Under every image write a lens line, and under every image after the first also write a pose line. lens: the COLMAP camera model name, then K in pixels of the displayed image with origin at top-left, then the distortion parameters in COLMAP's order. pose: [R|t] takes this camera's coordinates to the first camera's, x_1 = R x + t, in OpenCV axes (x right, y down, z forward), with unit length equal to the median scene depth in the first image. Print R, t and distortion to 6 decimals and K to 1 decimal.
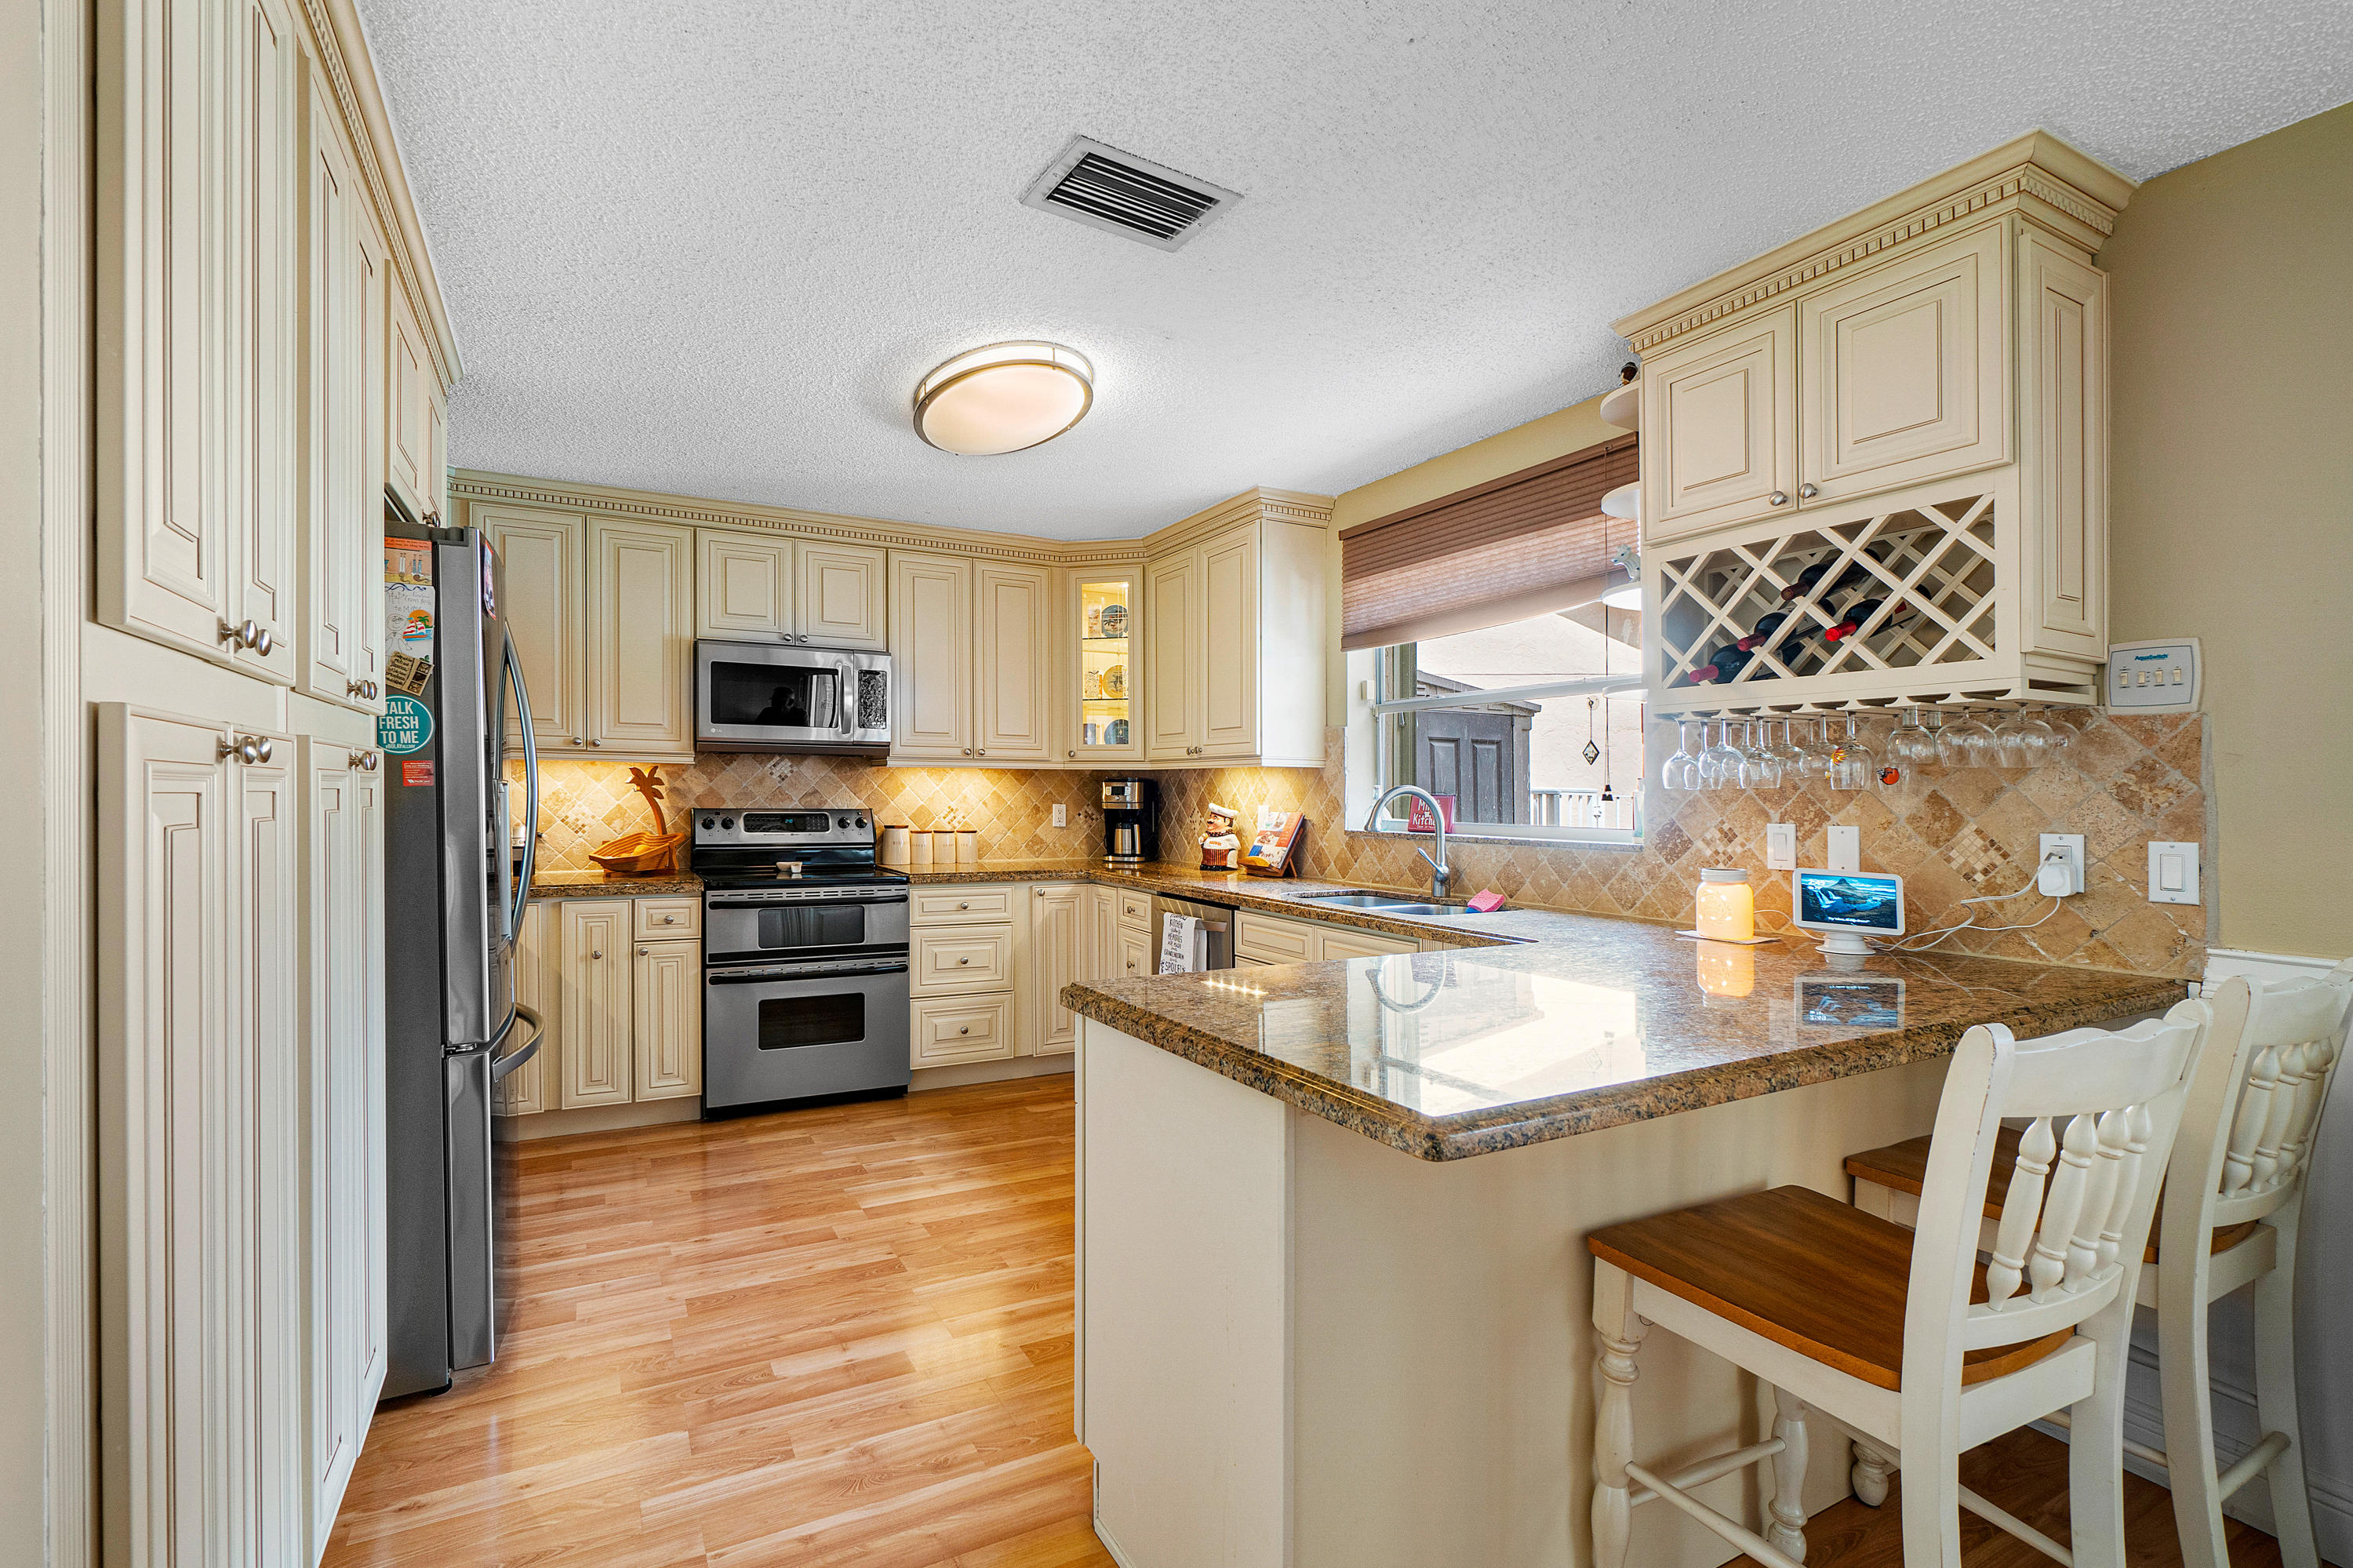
lens RADIAL K [[1063.7, 0, 1169.7], [0, 1063.7, 795.7], [0, 0, 1]] dist [0.003090, 0.000148]
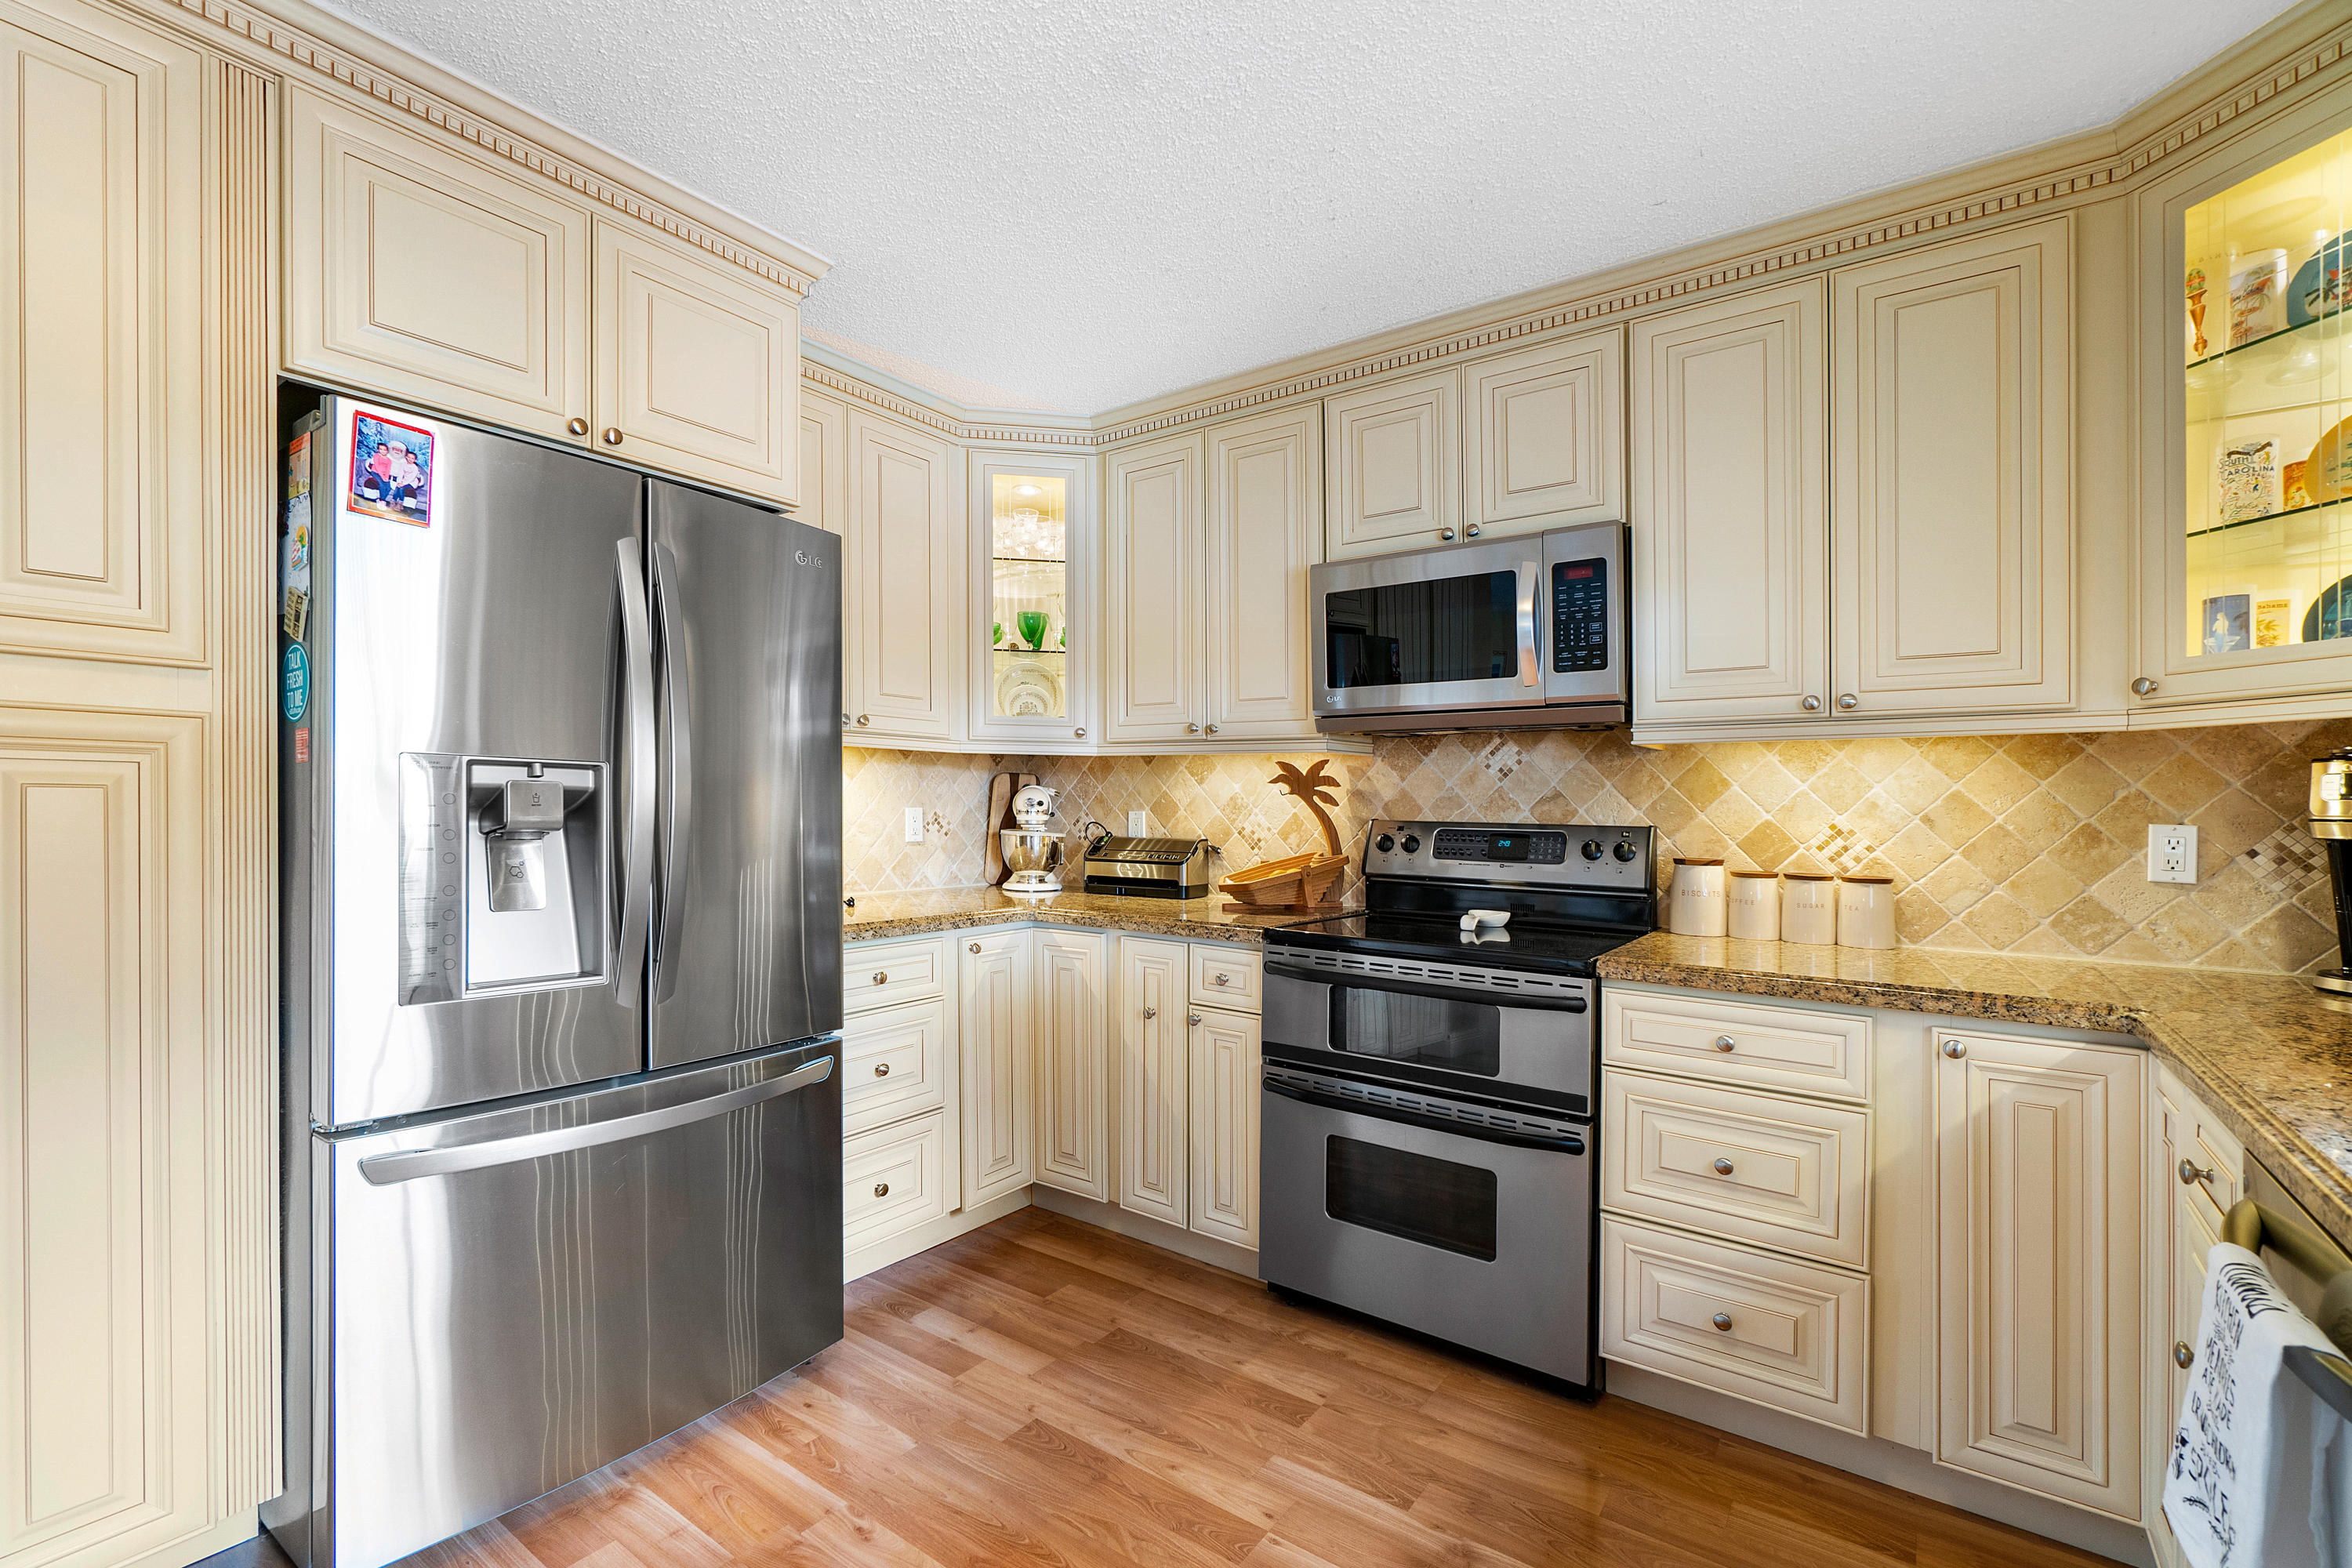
lens RADIAL K [[1050.4, 0, 1149.9], [0, 1050.4, 814.7], [0, 0, 1]] dist [0.000106, 0.000202]
pose [[0.421914, 0.004843, -0.906623, 0.106977], [-0.011594, 0.999933, -0.000055, 0.010567], [0.906562, 0.010535, 0.421942, 0.610728]]
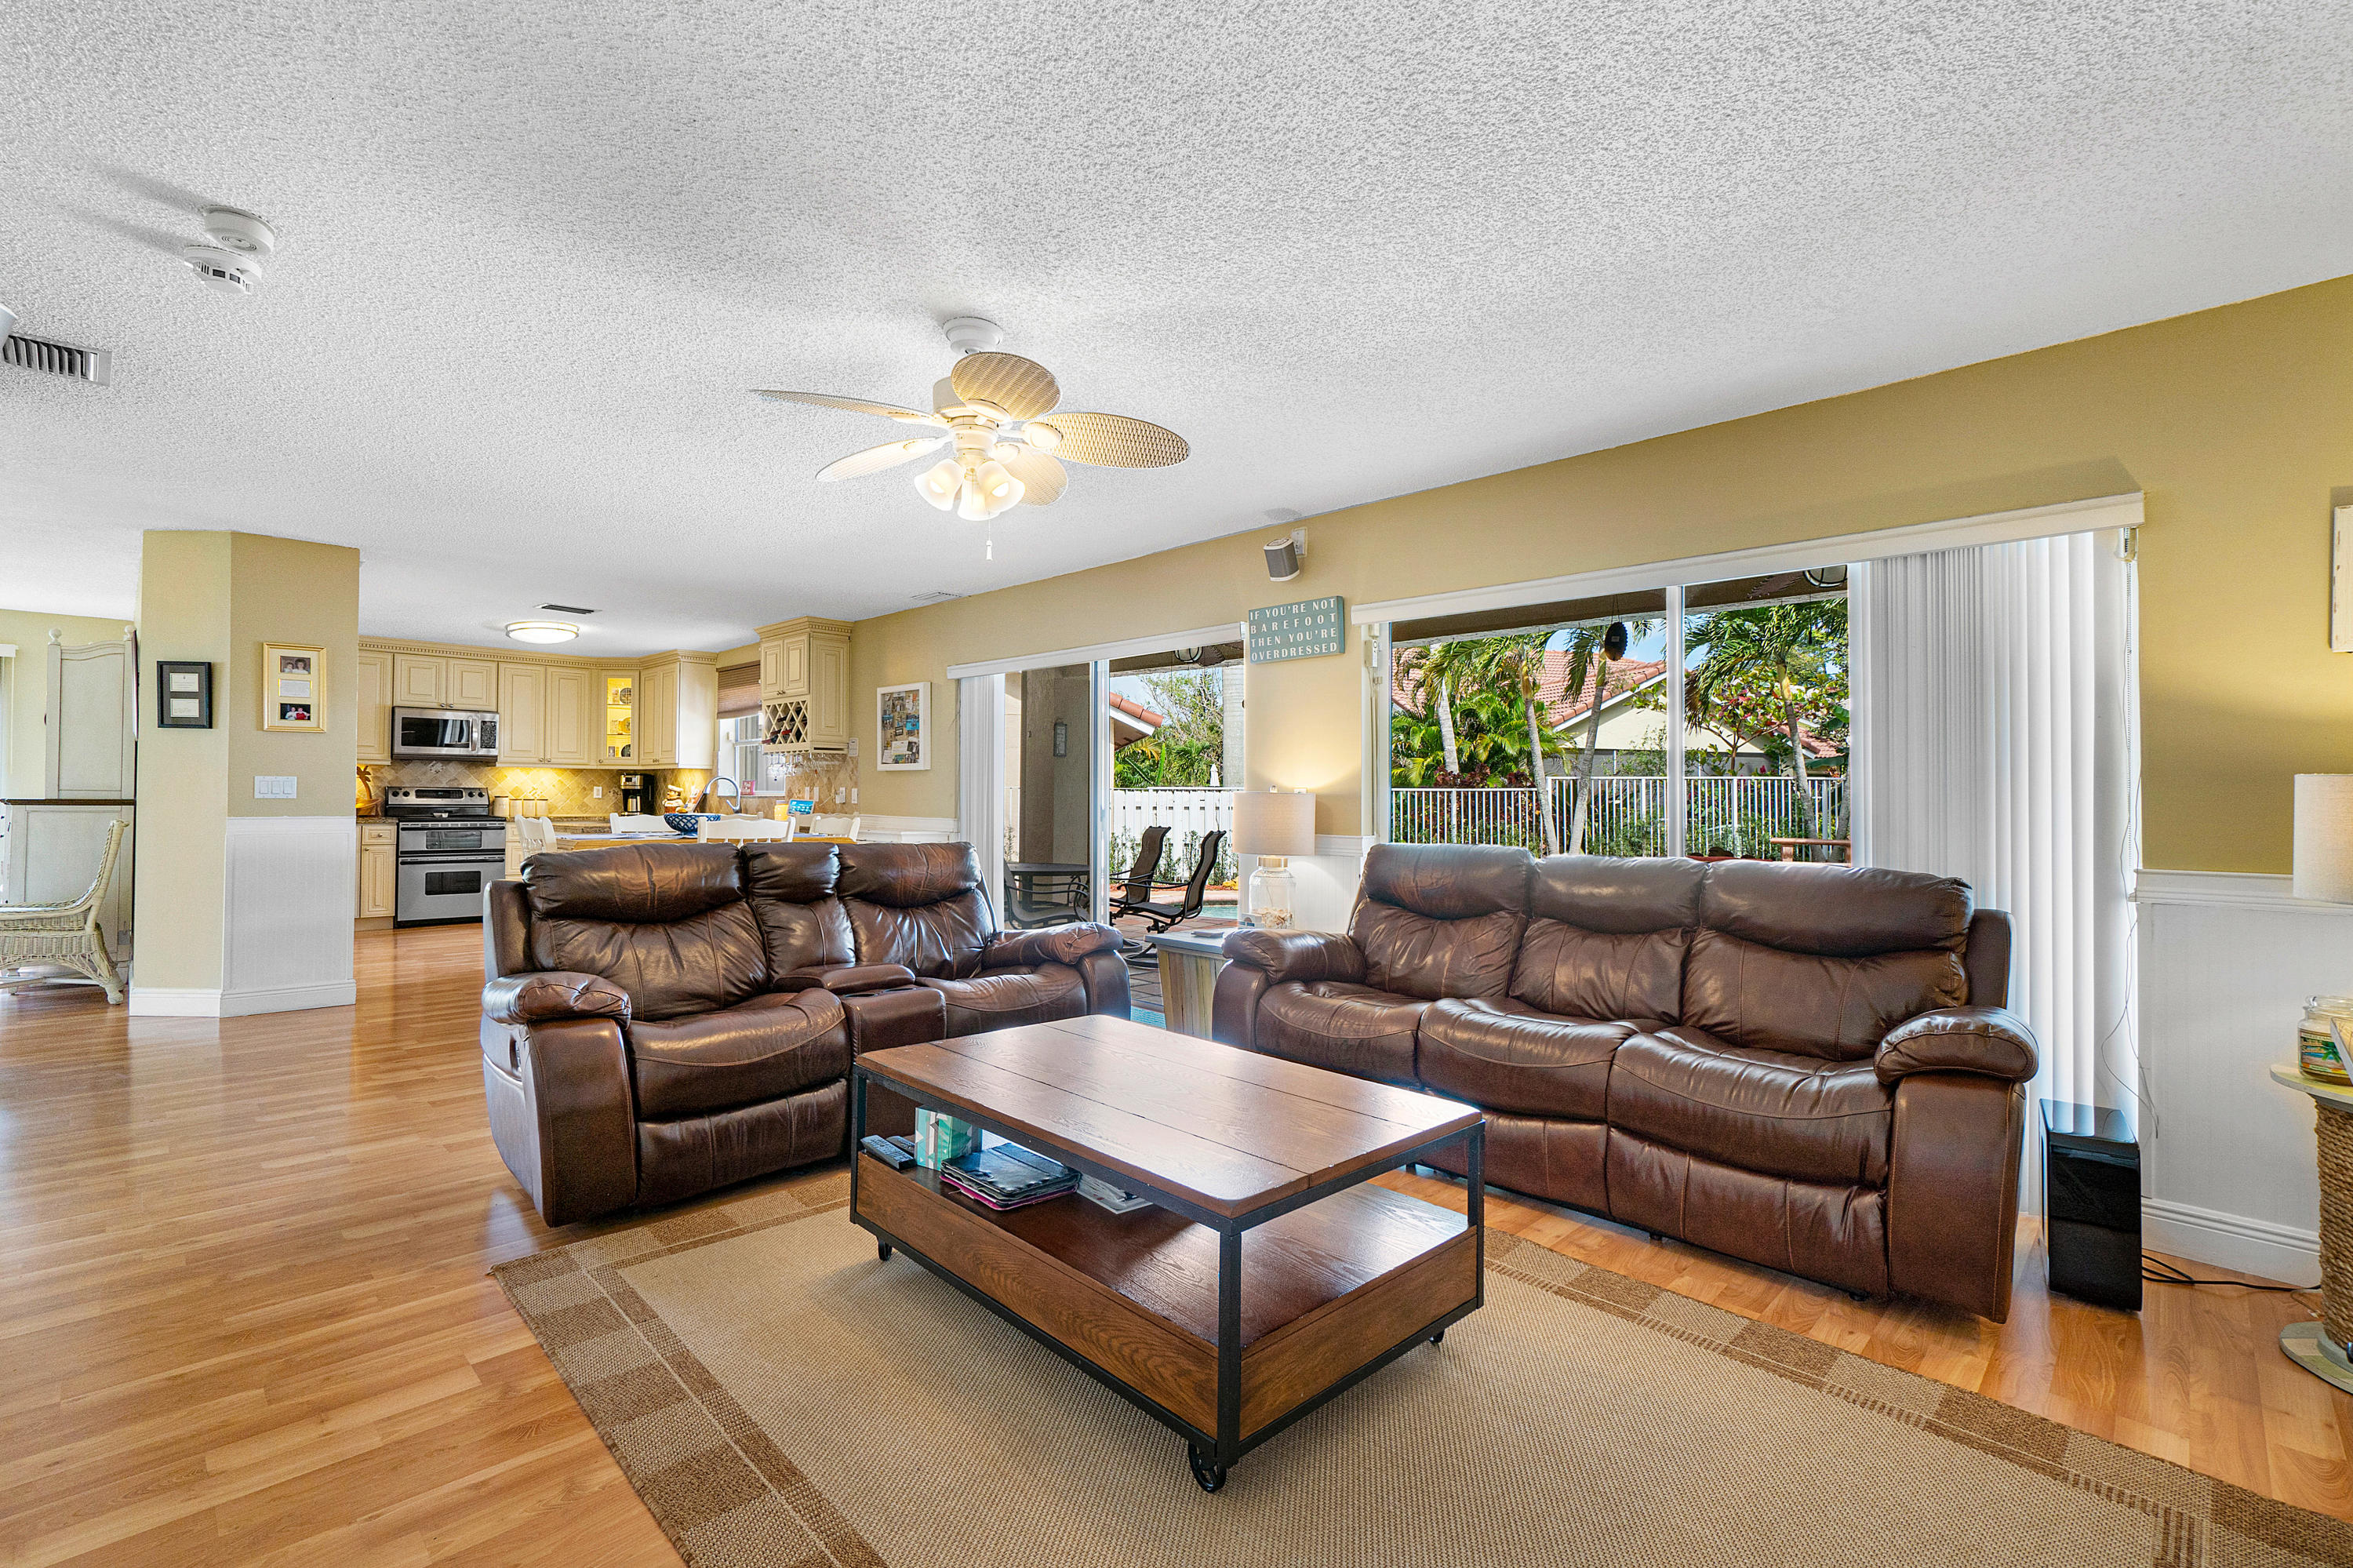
lens RADIAL K [[1044.1, 0, 1172.5], [0, 1044.1, 769.4], [0, 0, 1]] dist [0.001922, 0.000211]
pose [[0.957188, 0.007035, 0.289381, 0.434213], [0.001027, 0.999616, -0.027698, 0.037676], [-0.289464, 0.026809, 0.956813, -1.419873]]
